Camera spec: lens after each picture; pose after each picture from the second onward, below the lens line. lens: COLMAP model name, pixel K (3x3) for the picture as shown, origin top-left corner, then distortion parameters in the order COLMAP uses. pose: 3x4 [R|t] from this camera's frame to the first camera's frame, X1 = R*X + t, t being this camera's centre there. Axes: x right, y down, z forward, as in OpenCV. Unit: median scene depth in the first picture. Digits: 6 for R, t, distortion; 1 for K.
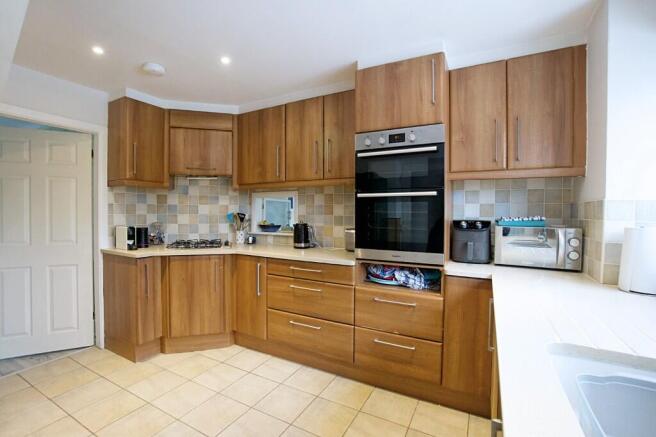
lens RADIAL K [[292.8, 0, 326.8], [0, 292.8, 215.2], [0, 0, 1]] dist [-0.067880, 0.028018]
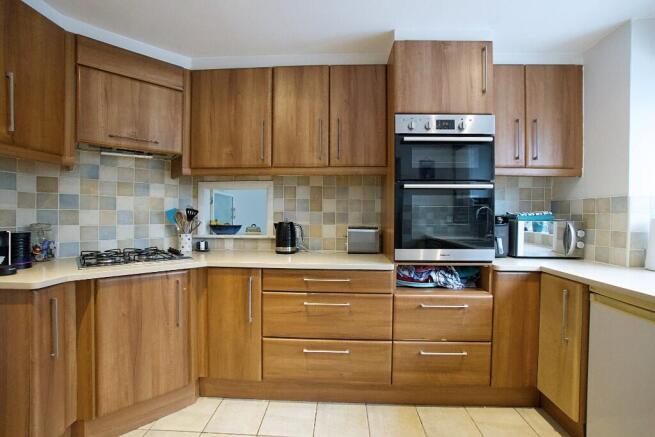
lens RADIAL K [[292.4, 0, 326.3], [0, 292.4, 215.2], [0, 0, 1]] dist [-0.067880, 0.028018]
pose [[0.901668, -0.001328, 0.432426, -0.382324], [0.003110, 0.999989, -0.003412, 0.015012], [-0.432417, 0.004421, 0.901663, 0.279814]]
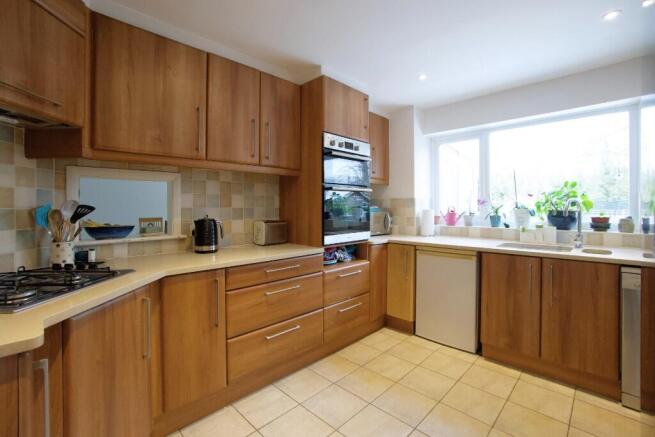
lens RADIAL K [[298.0, 0, 327.8], [0, 298.0, 205.5], [0, 0, 1]] dist [-0.067819, 0.030408]
pose [[0.275659, -0.001785, 0.961254, -0.832960], [0.014861, 0.999887, -0.002405, 0.000690], [-0.961140, 0.014948, 0.275655, 0.580766]]
